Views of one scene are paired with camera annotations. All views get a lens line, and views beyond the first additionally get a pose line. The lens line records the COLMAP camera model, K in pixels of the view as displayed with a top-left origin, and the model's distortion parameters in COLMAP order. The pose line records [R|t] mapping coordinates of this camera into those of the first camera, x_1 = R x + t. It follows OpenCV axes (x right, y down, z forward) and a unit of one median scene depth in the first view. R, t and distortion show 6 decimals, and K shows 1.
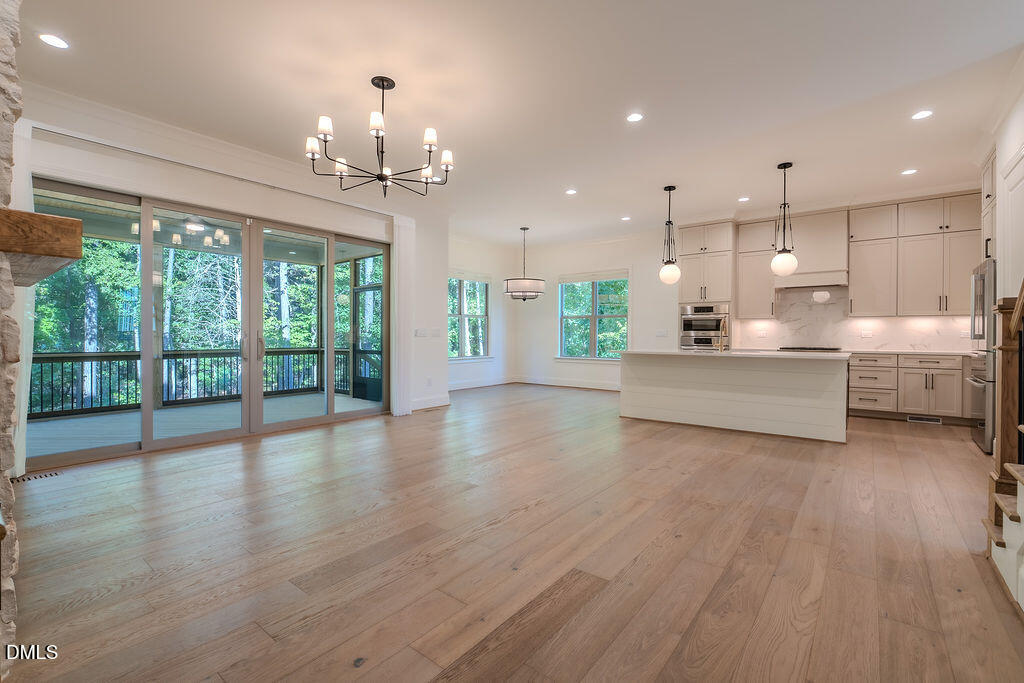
lens RADIAL K [[445.3, 0, 515.5], [0, 445.3, 336.6], [0, 0, 1]] dist [-0.005627, -0.000322]
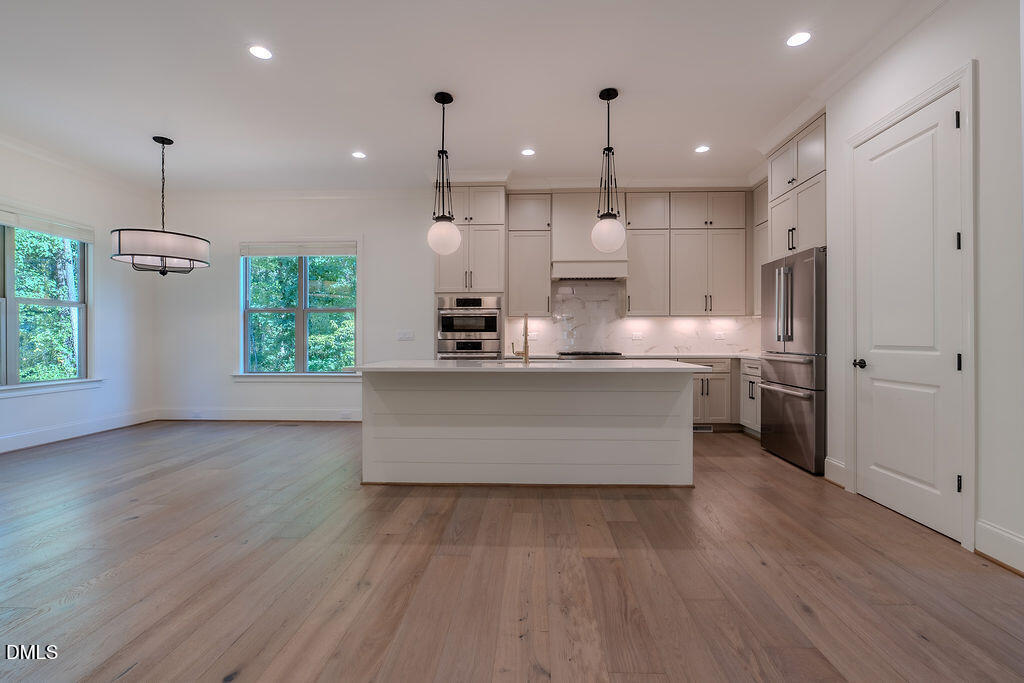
lens RADIAL K [[459.4, 0, 515.9], [0, 459.4, 339.5], [0, 0, 1]] dist [-0.005660, 0.000332]
pose [[0.809153, -0.005755, 0.587570, 0.053421], [0.006076, 0.999981, 0.001426, -0.001389], [-0.587567, 0.002417, 0.809172, 0.418326]]
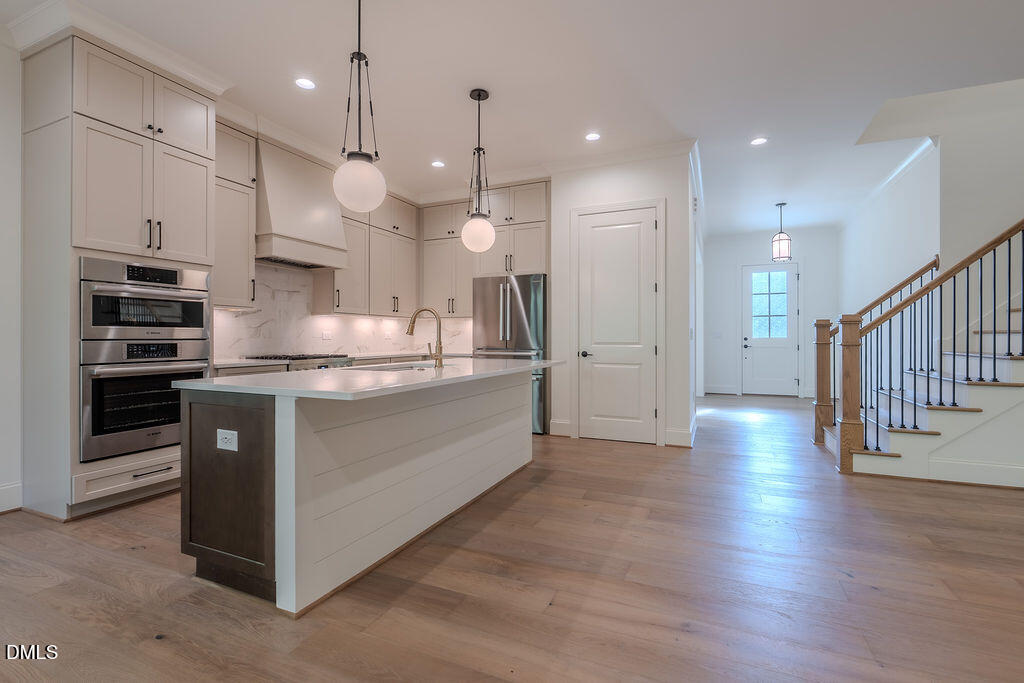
lens RADIAL K [[462.6, 0, 513.9], [0, 462.6, 338.6], [0, 0, 1]] dist [-0.005290, -0.000324]
pose [[-0.255088, -0.004660, 0.966907, -0.092159], [0.003146, 0.999979, 0.005649, -0.003479], [-0.966913, 0.004483, -0.255068, 0.939902]]
